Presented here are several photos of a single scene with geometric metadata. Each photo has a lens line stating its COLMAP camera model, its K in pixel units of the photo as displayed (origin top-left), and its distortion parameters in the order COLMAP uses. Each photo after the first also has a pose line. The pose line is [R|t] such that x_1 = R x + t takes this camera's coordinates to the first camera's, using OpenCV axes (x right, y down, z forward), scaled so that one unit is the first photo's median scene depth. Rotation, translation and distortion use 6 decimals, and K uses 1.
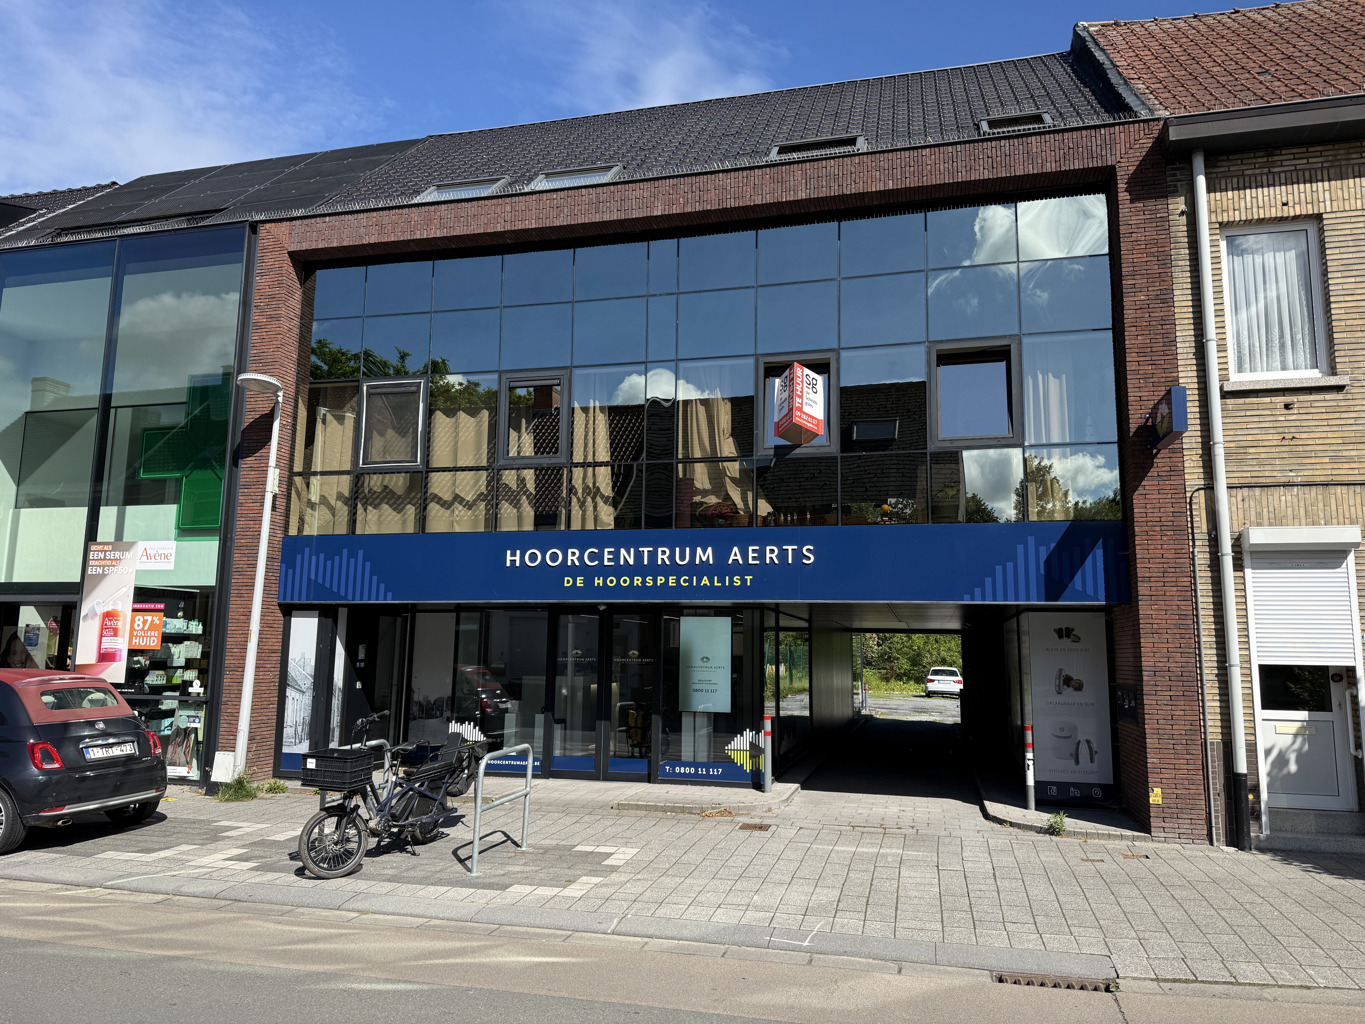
lens RADIAL K [[959.0, 0, 682.9], [0, 959.0, 516.2], [0, 0, 1]] dist [0.052510, -0.001682]
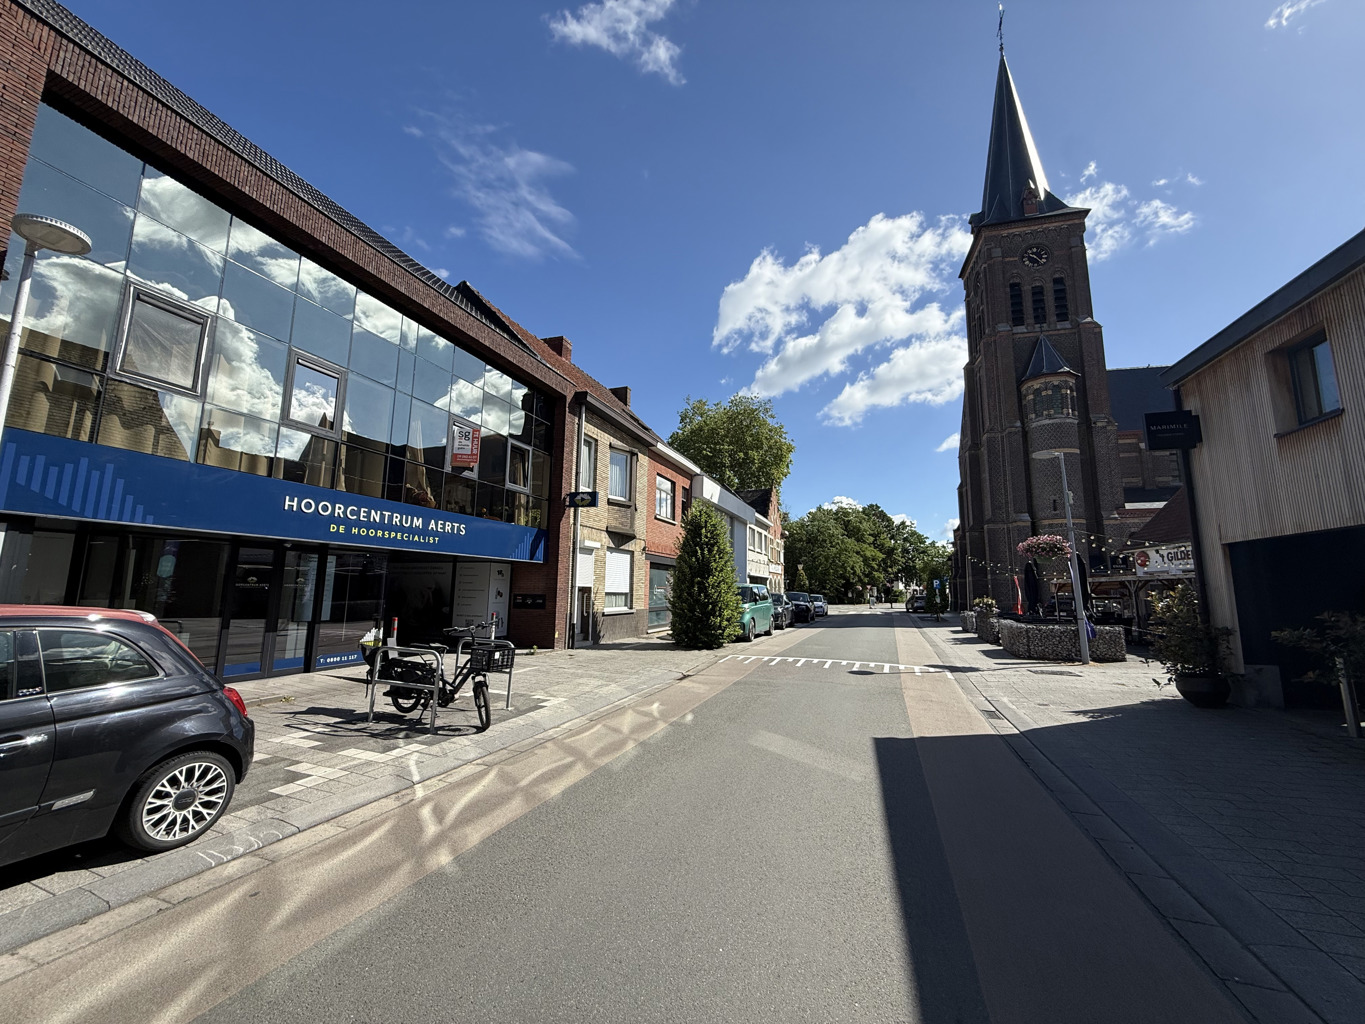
lens RADIAL K [[544.0, 0, 682.6], [0, 544.0, 506.1], [0, 0, 1]] dist [0.000141, -0.000924]
pose [[0.099399, 0.139812, 0.985176, -0.854535], [-0.160356, 0.979389, -0.122811, 0.054581], [-0.982042, -0.145772, 0.119770, 0.438509]]
